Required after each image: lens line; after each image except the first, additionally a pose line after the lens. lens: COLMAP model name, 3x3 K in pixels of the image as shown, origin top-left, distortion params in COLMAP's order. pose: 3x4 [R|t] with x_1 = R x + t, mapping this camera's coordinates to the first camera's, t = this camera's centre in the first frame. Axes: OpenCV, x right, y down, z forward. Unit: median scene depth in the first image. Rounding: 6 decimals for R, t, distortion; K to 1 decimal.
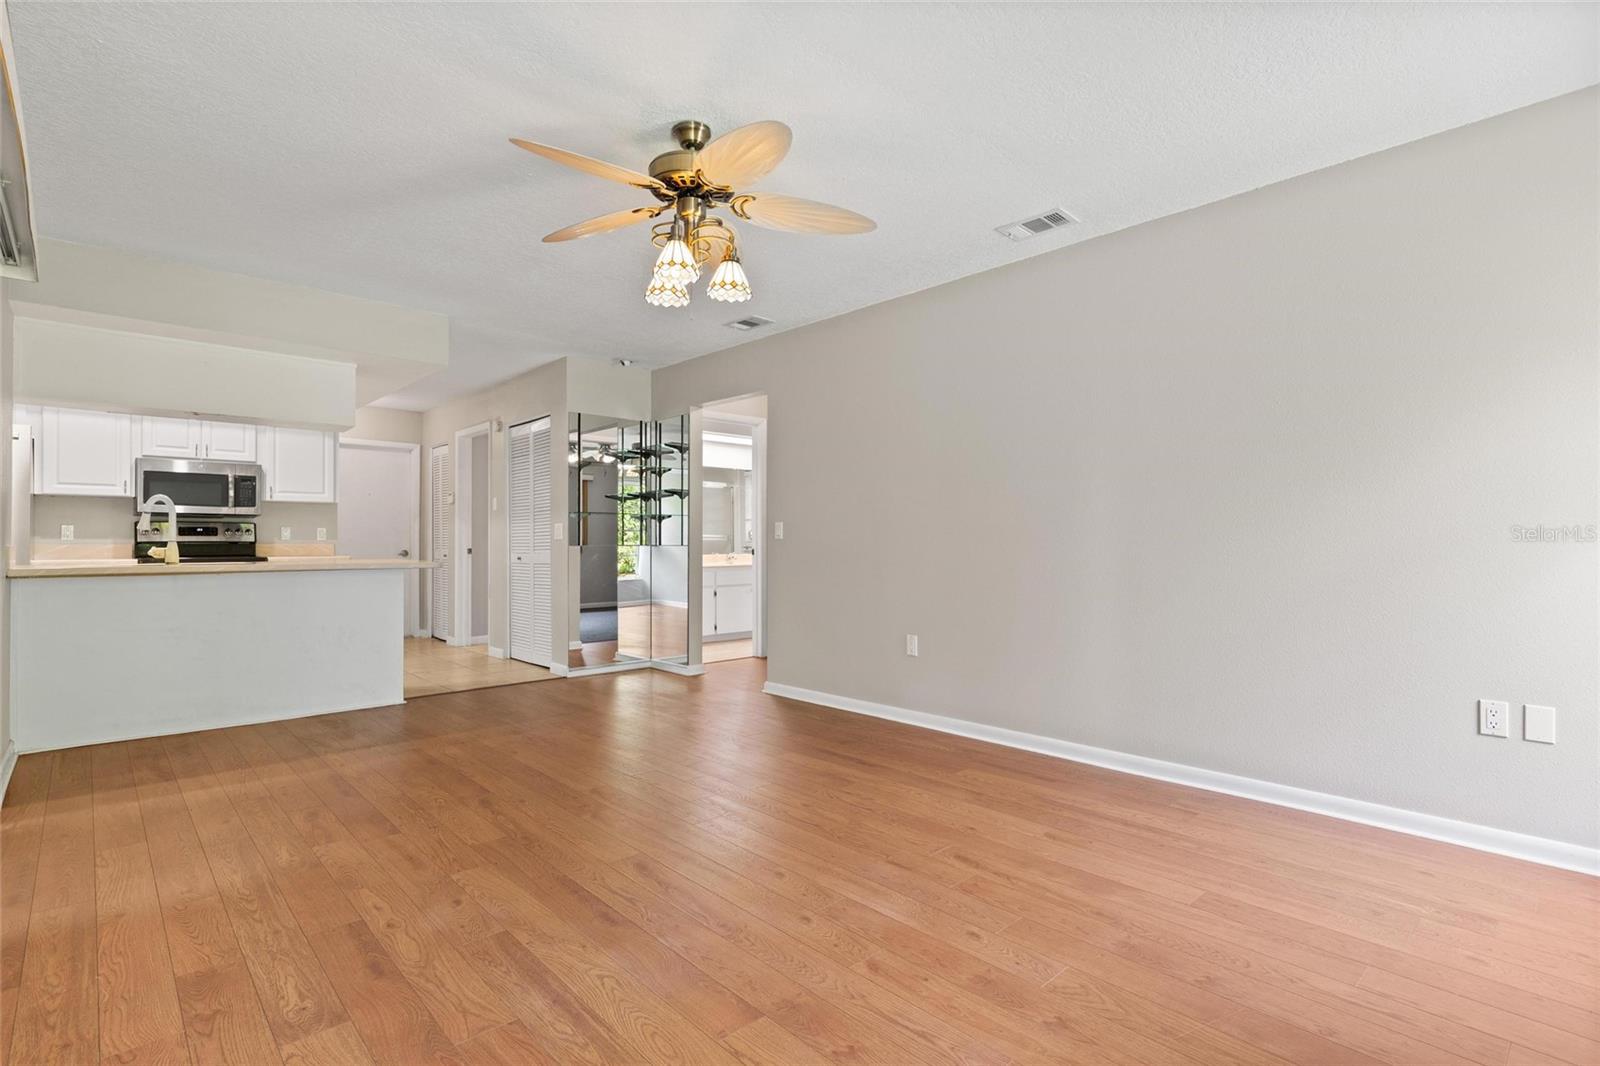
lens RADIAL K [[755.3, 0, 800.0], [0, 755.3, 533.0], [0, 0, 1]] dist [0.000506, -0.000188]
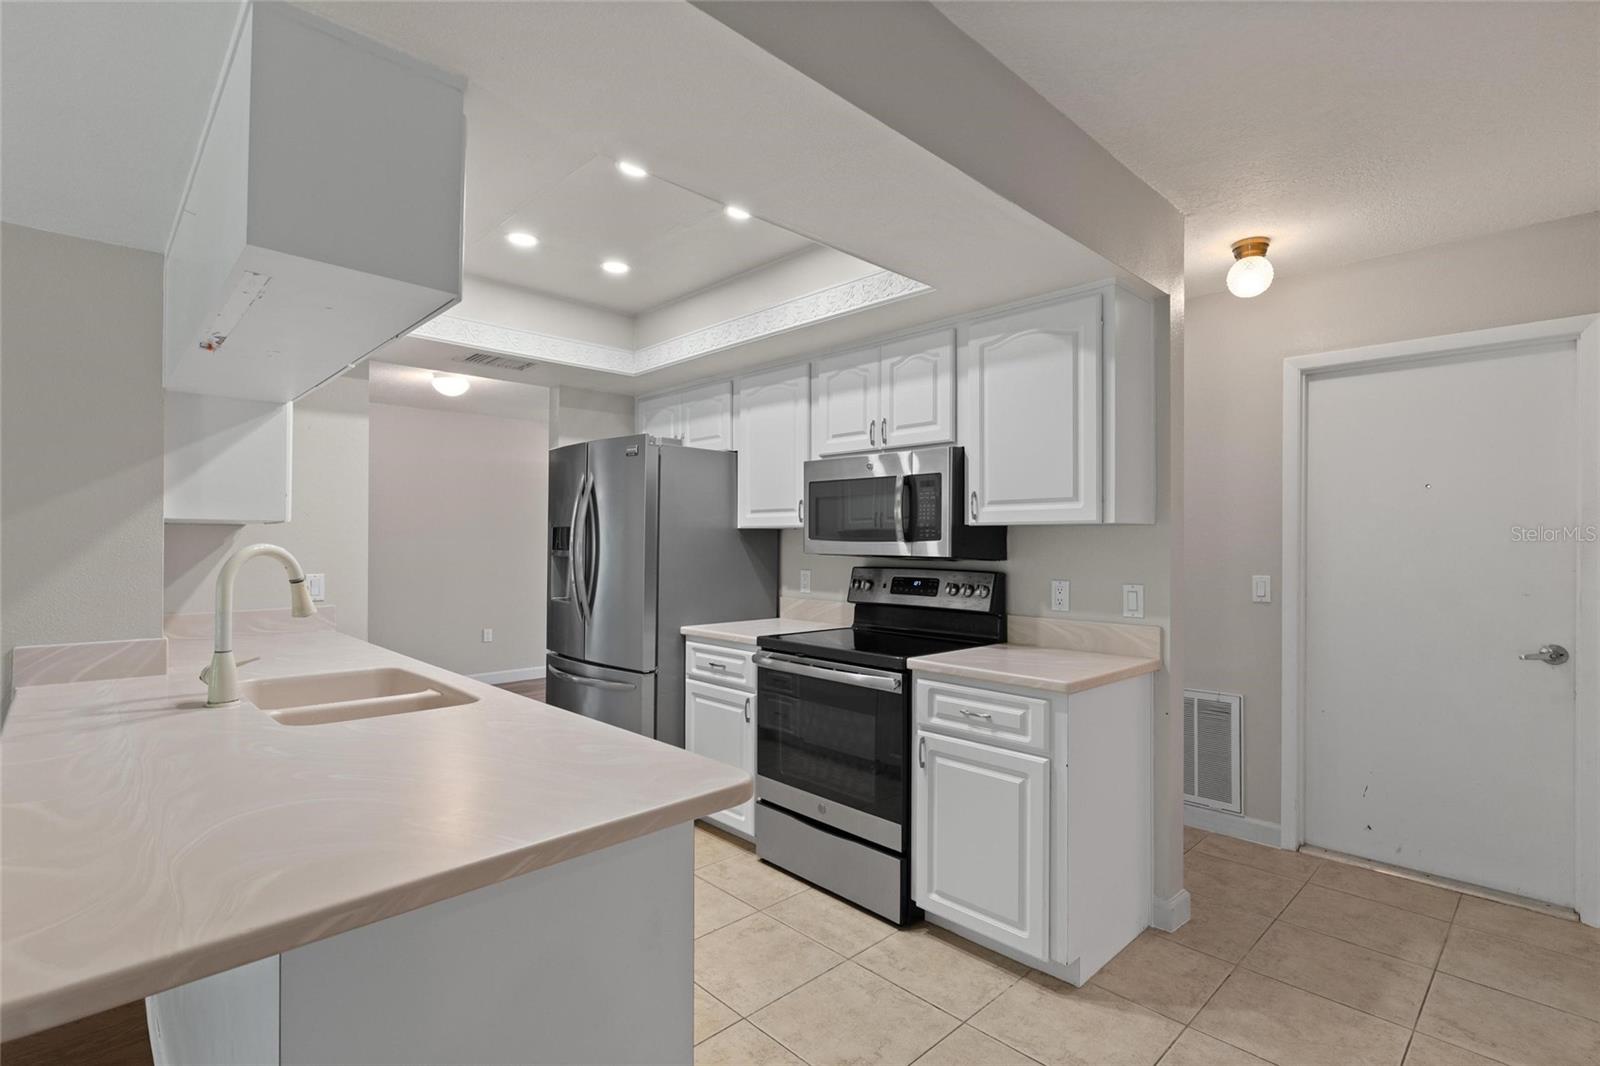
lens RADIAL K [[755.3, 0, 800.0], [0, 755.3, 533.0], [0, 0, 1]] dist [0.000506, -0.000188]
pose [[0.005851, -0.004554, -0.999973, -0.264373], [0.009070, 0.999949, -0.004500, -0.037316], [0.999942, -0.009043, 0.005892, 0.907662]]
